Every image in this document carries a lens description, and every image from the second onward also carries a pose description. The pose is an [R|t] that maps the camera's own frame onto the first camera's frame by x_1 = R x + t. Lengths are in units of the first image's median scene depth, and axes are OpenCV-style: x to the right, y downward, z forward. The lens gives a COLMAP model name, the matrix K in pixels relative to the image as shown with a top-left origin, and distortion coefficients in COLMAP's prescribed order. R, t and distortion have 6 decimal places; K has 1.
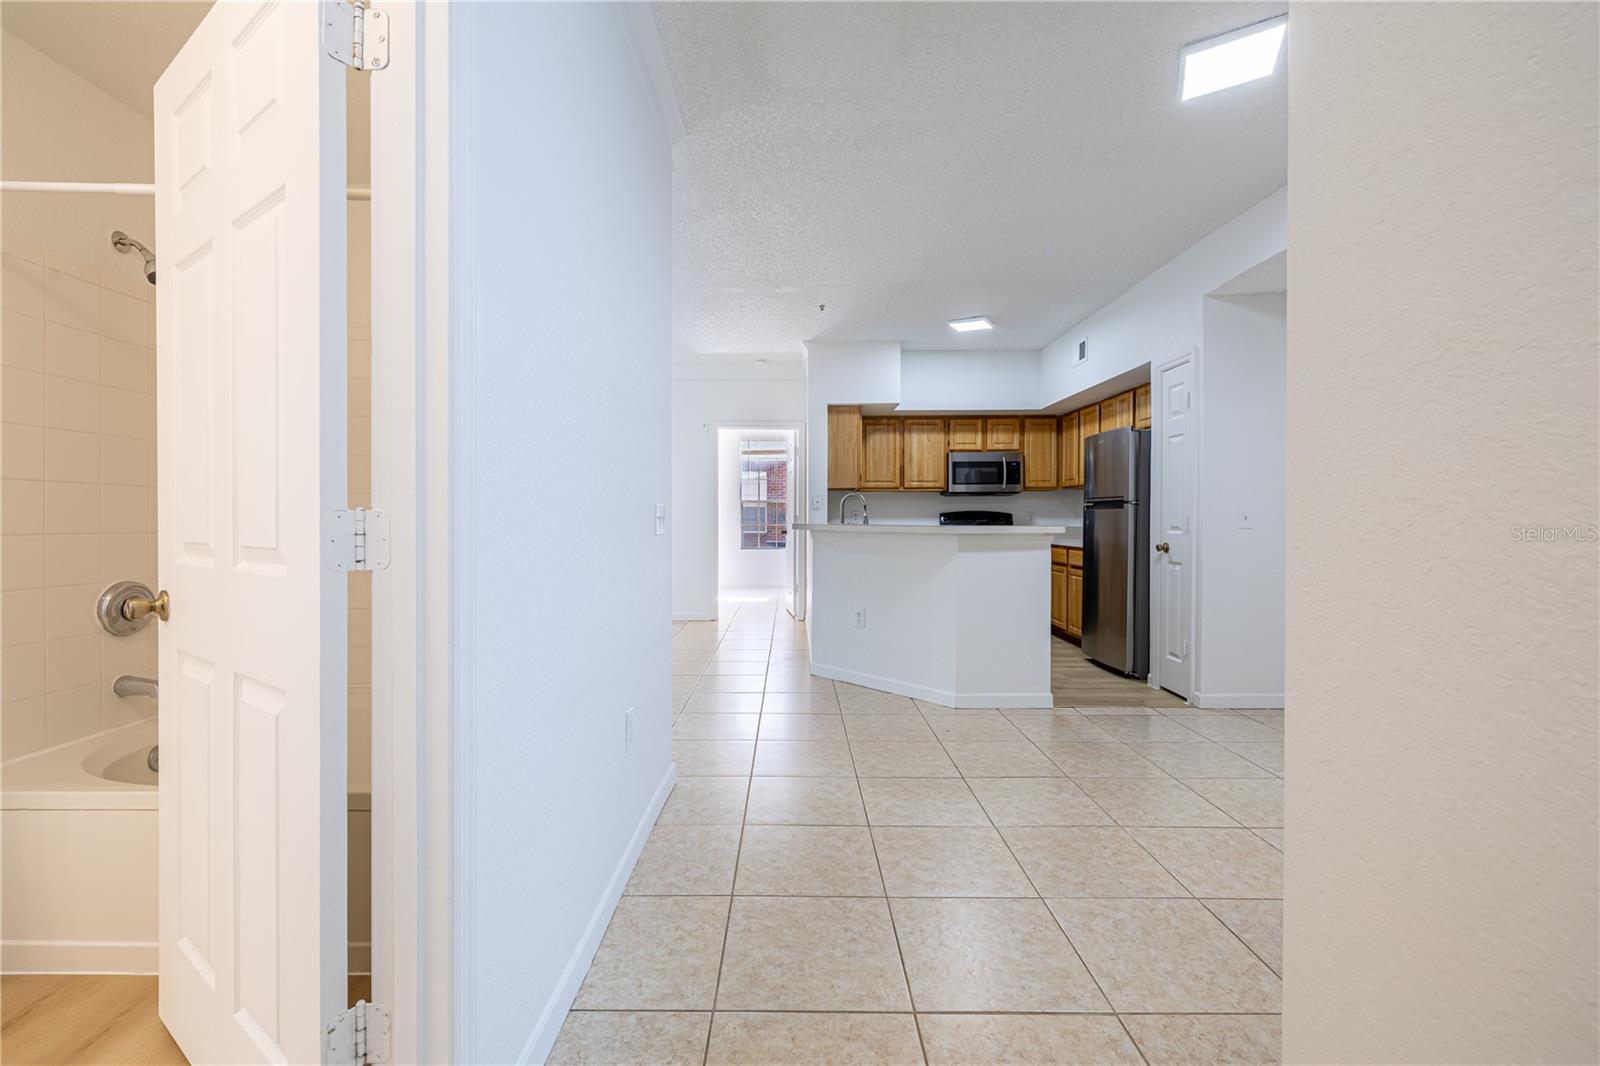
lens RADIAL K [[678.9, 0, 796.0], [0, 678.9, 530.2], [0, 0, 1]] dist [0.003405, -0.001311]
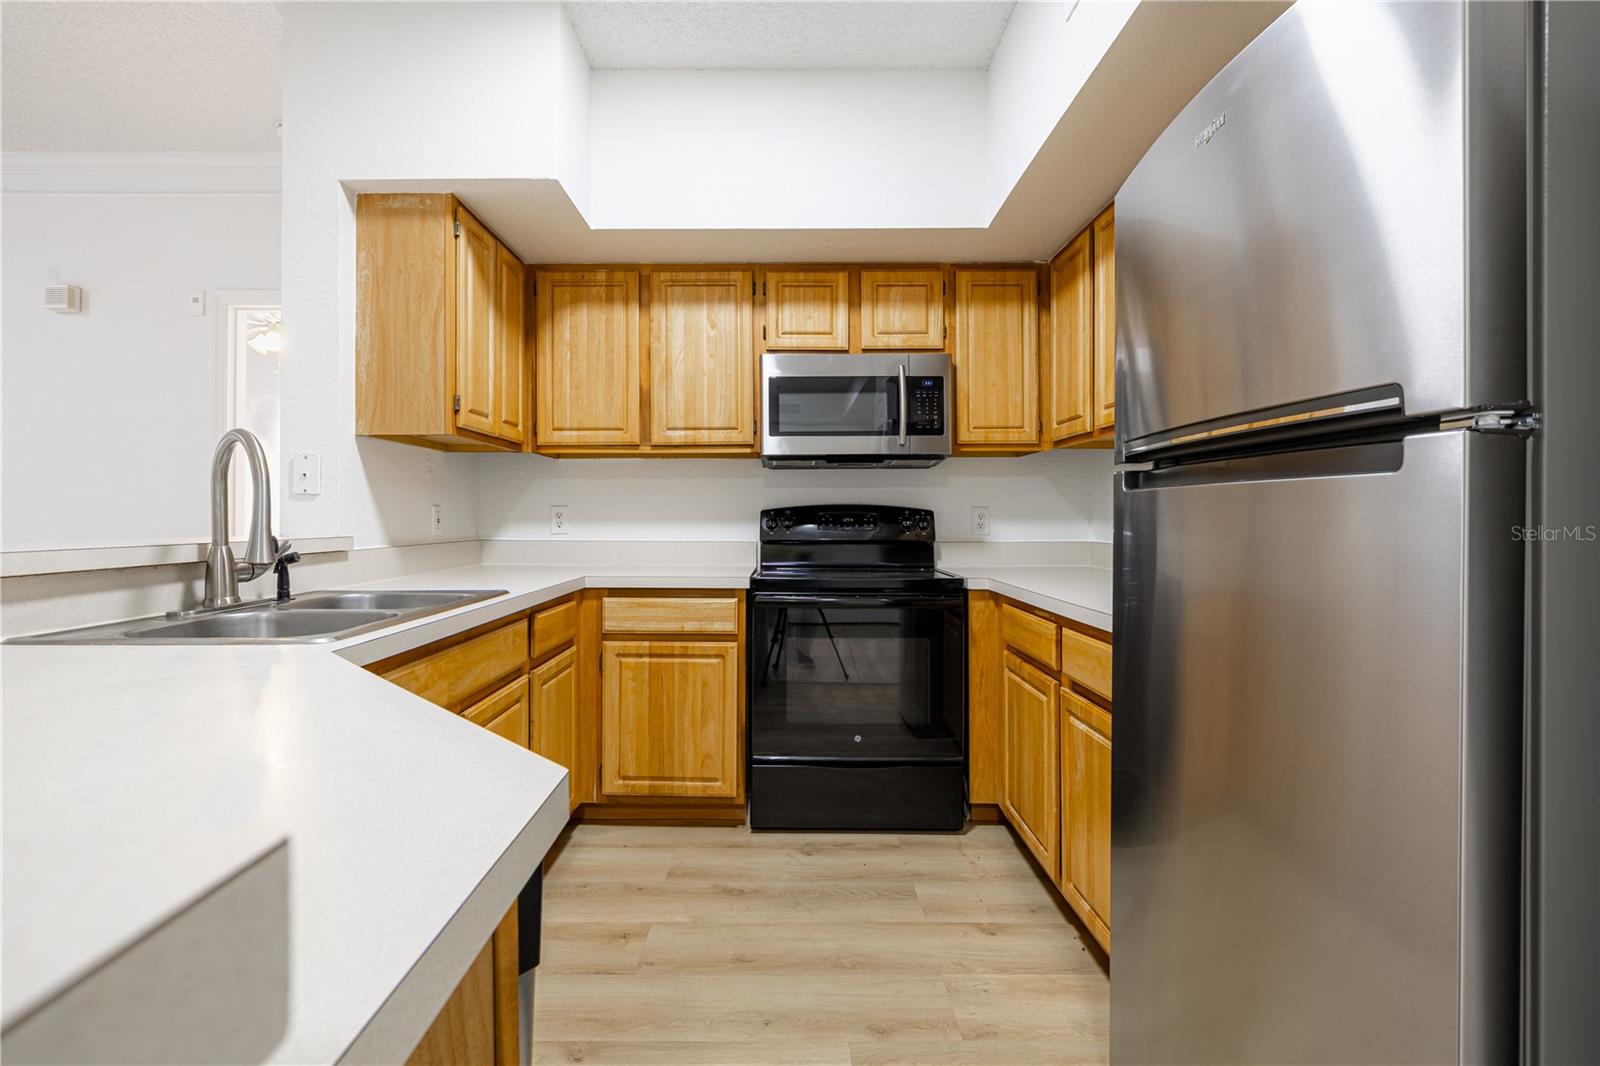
lens RADIAL K [[738.8, 0, 793.0], [0, 738.8, 519.2], [0, 0, 1]] dist [-0.004310, 0.001478]
pose [[0.999963, -0.001755, 0.008468, 0.238445], [0.001898, 0.999854, -0.016967, -0.012263], [-0.008437, 0.016983, 0.999820, 0.574670]]
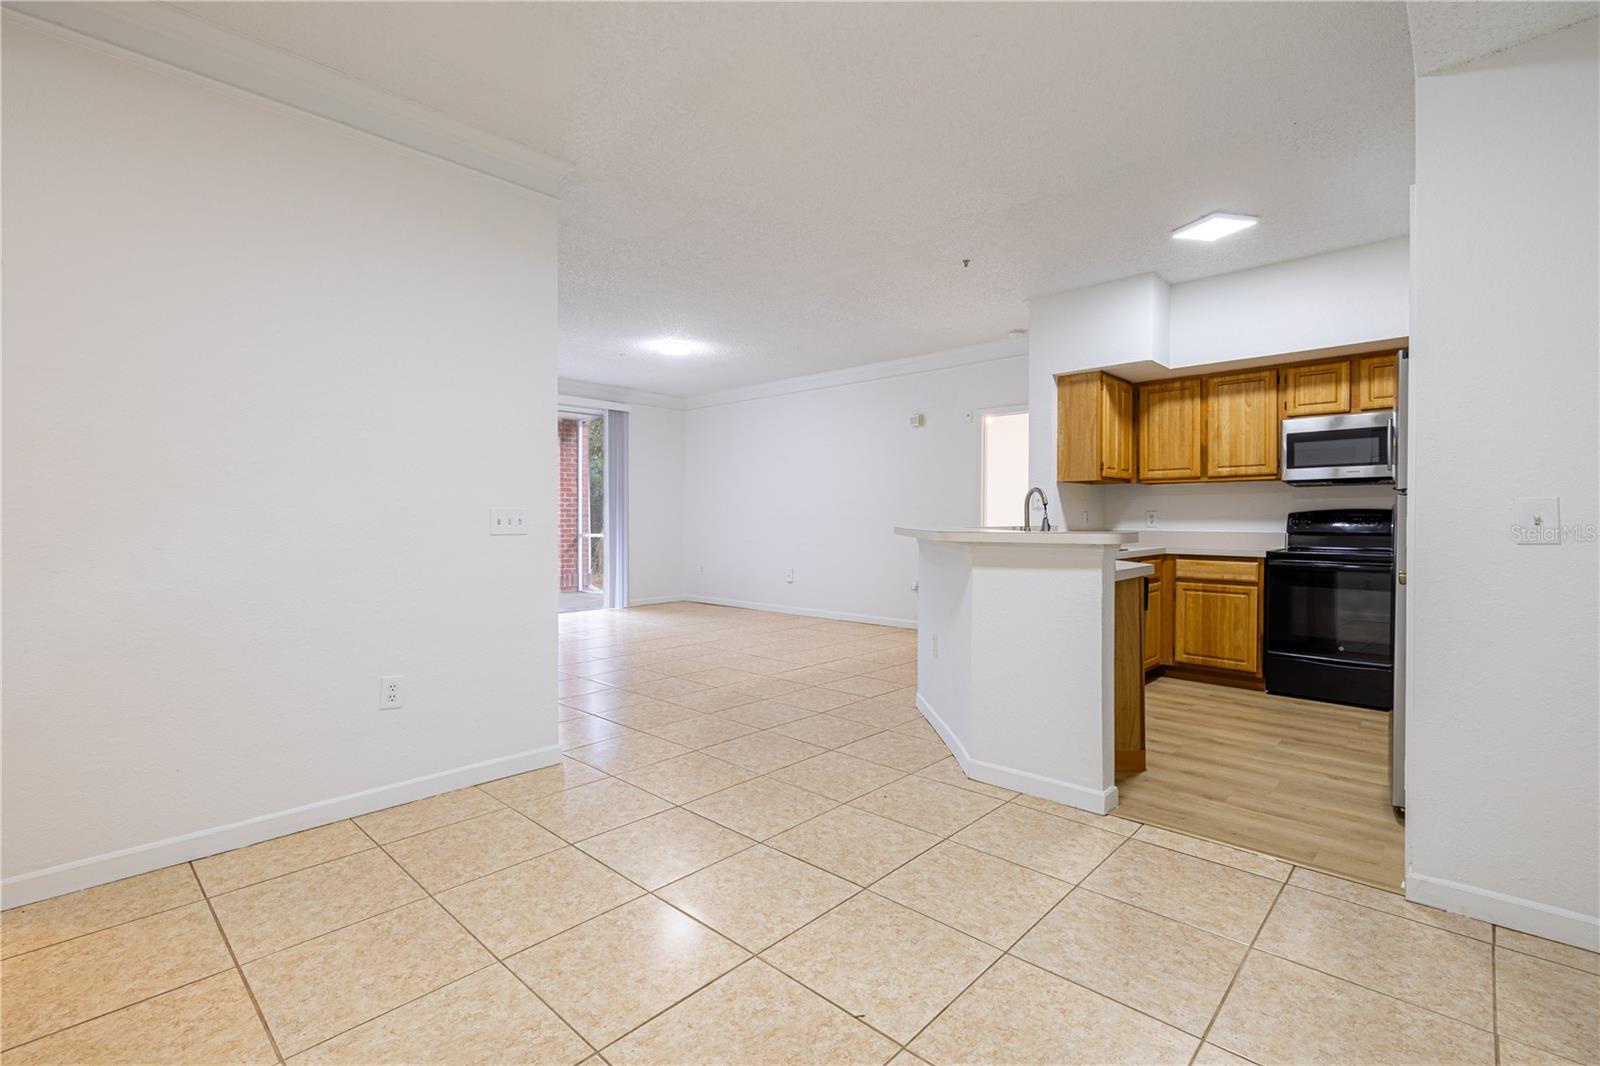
lens RADIAL K [[724.2, 0, 785.3], [0, 724.2, 522.9], [0, 0, 1]] dist [0.005968, -0.000164]
pose [[0.721936, 0.002854, -0.691954, 0.362255], [-0.013445, 0.999861, -0.009904, -0.002189], [0.691829, 0.016454, 0.721874, 0.166827]]
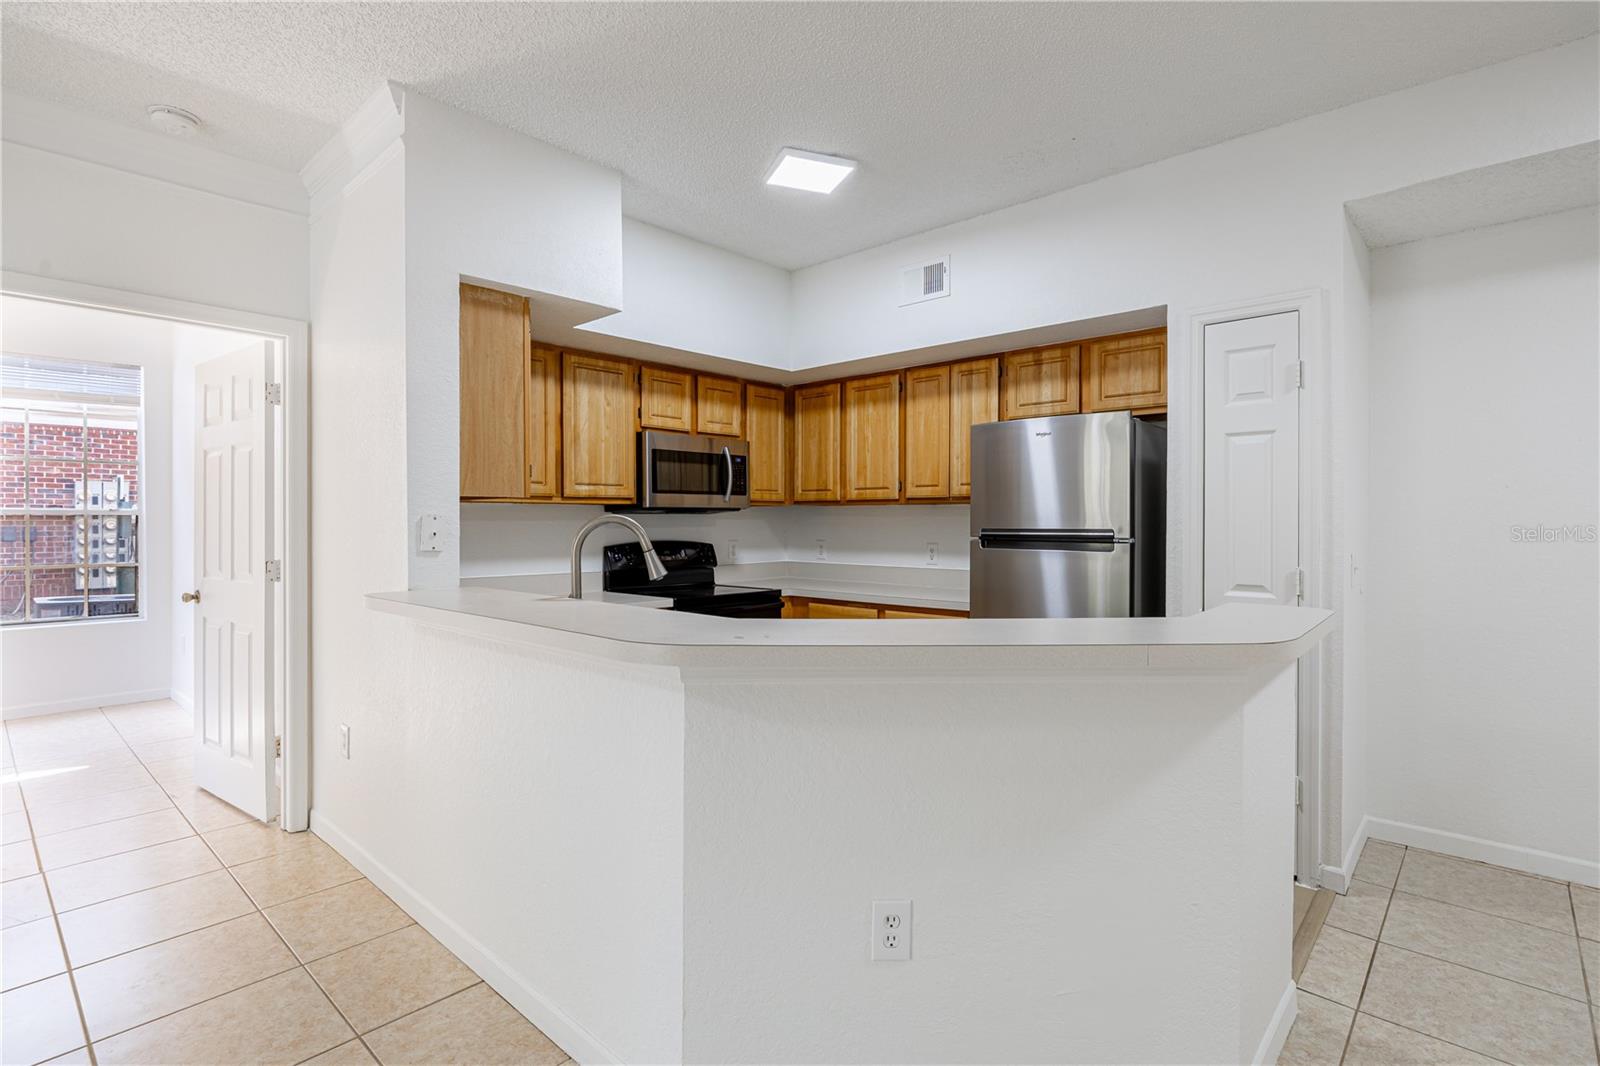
lens RADIAL K [[775.1, 0, 802.9], [0, 775.1, 528.0], [0, 0, 1]] dist [-0.003660, 0.000048]
pose [[0.671895, -0.007792, 0.740605, -0.130762], [0.015218, 0.999879, -0.003287, -0.036490], [-0.740490, 0.013479, 0.671932, 0.513641]]
